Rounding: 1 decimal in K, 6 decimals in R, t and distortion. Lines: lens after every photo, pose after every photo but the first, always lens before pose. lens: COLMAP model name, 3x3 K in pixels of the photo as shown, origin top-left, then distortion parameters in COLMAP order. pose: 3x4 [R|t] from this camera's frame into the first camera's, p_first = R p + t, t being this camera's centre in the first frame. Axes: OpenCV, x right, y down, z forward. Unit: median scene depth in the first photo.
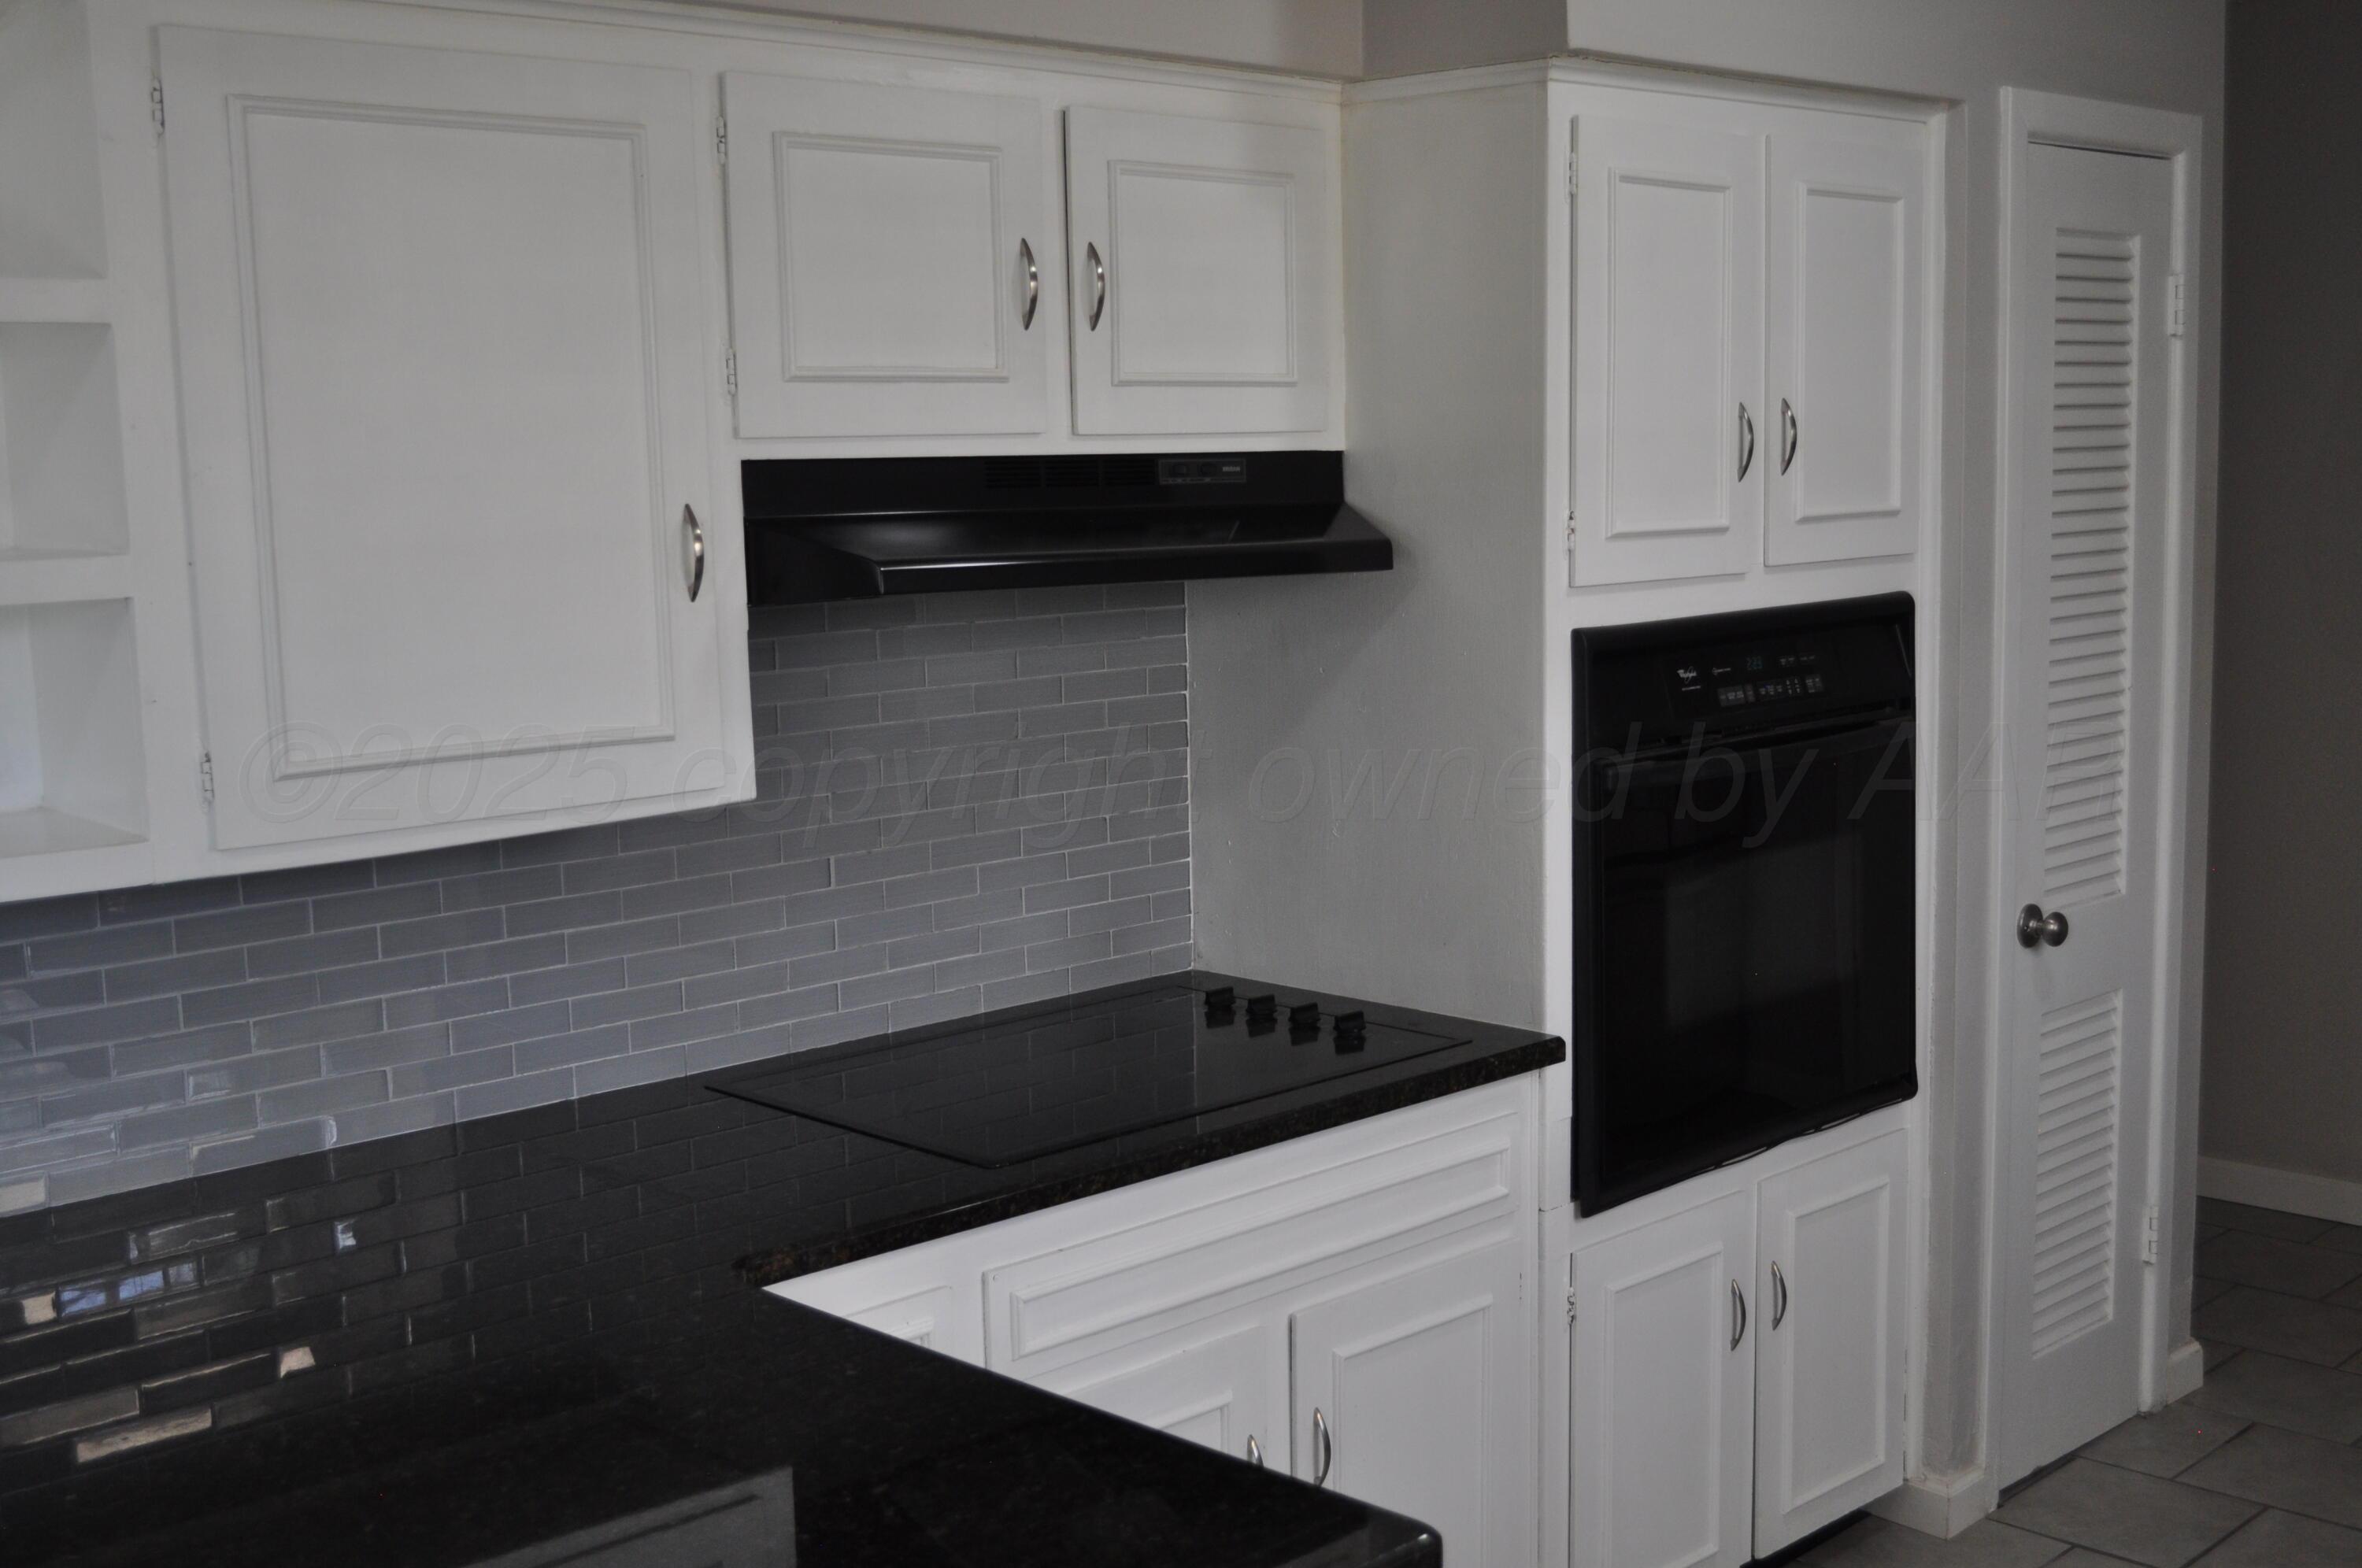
lens RADIAL K [[2605.8, 0, 1181.0], [0, 2605.8, 784.0], [0, 0, 1]] dist [-0.055742, 0.019559]
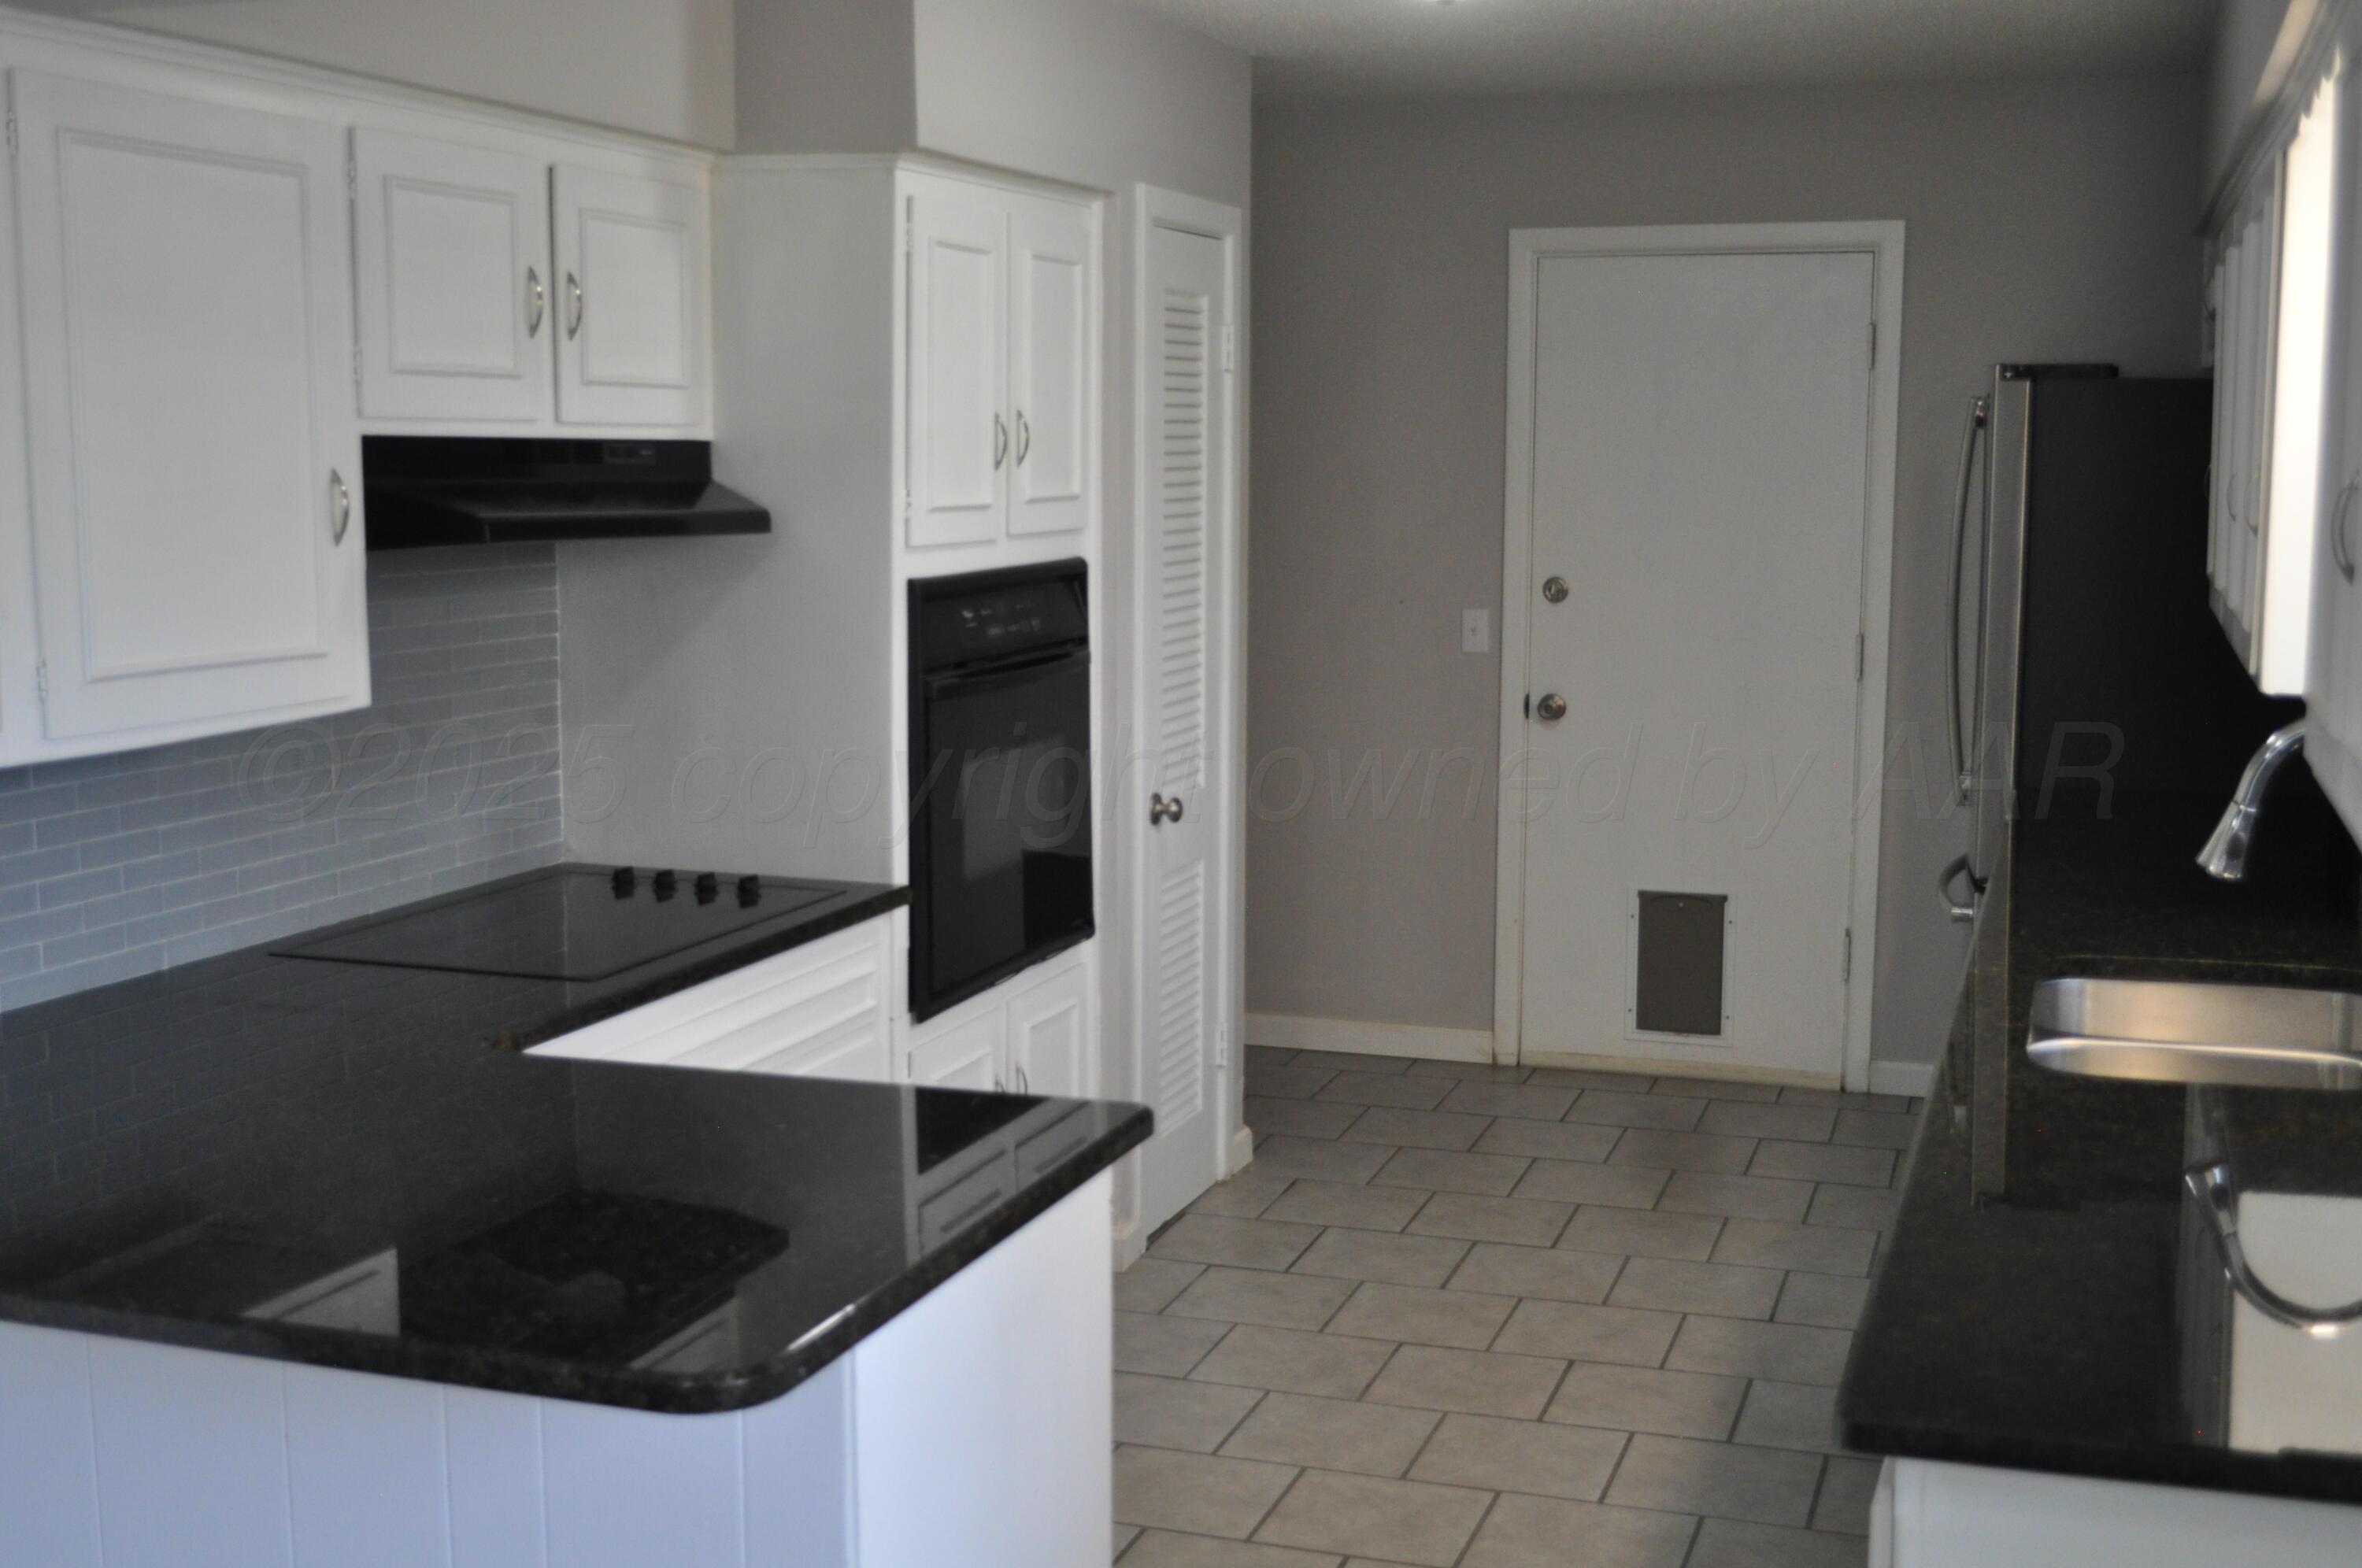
lens RADIAL K [[2605.8, 0, 1181.0], [0, 2605.8, 784.0], [0, 0, 1]] dist [-0.055742, 0.019559]
pose [[0.889388, -0.031693, 0.456053, -0.319989], [0.032591, 0.999451, 0.005897, 0.040260], [-0.455990, 0.009618, 0.889933, -0.237110]]
